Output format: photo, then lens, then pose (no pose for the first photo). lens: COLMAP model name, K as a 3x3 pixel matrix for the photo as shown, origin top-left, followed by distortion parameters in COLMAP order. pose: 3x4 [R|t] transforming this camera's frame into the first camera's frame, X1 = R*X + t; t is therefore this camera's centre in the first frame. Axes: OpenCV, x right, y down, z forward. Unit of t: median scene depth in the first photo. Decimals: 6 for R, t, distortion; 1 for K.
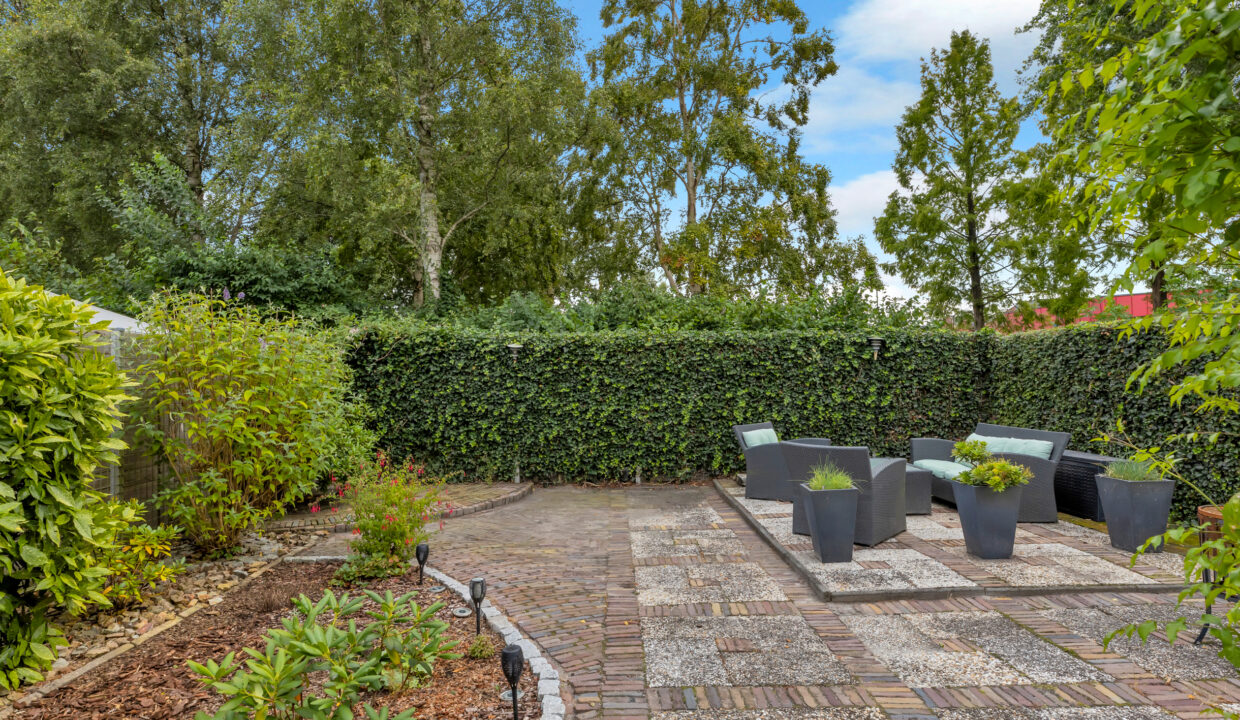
lens RADIAL K [[697.0, 0, 619.6], [0, 697.0, 374.9], [0, 0, 1]] dist [0.004389, 0.000788]
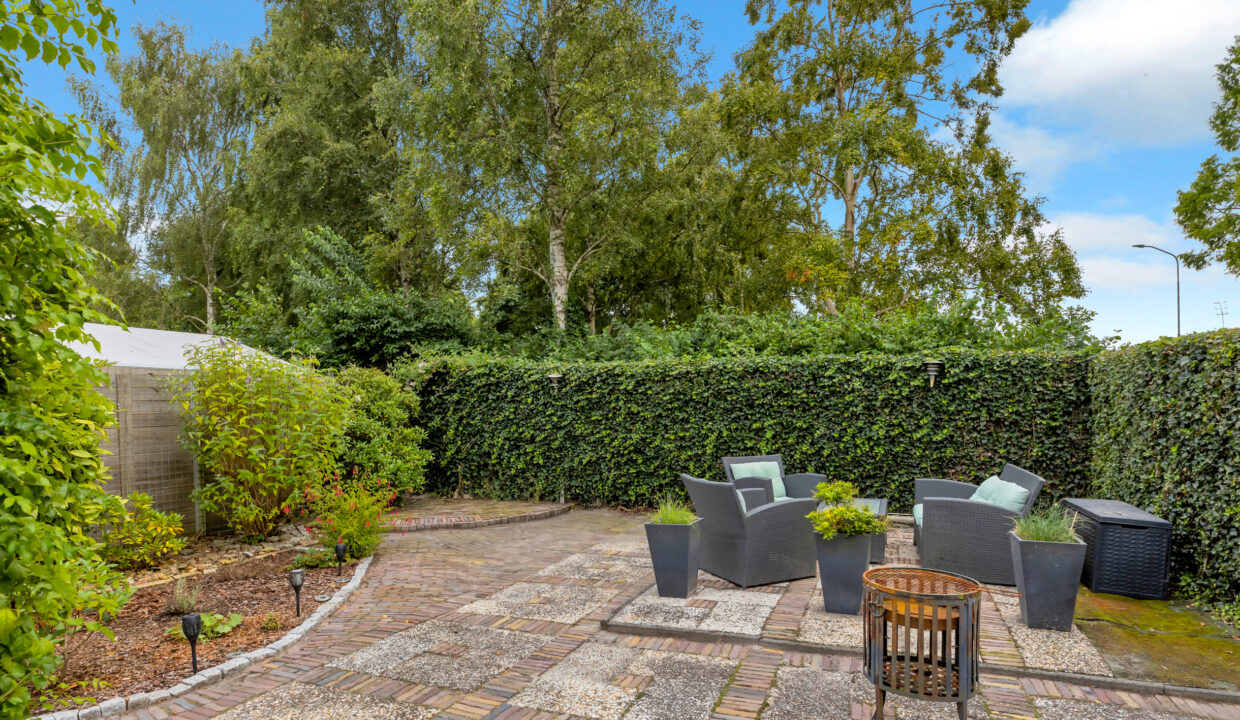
lens RADIAL K [[713.0, 0, 620.2], [0, 713.0, 452.0], [0, 0, 1]] dist [0.002639, 0.002098]
pose [[0.914354, 0.031261, -0.403707, 0.382420], [-0.000726, 0.997140, 0.075569, -0.007923], [0.404915, -0.068804, 0.911762, 0.036549]]
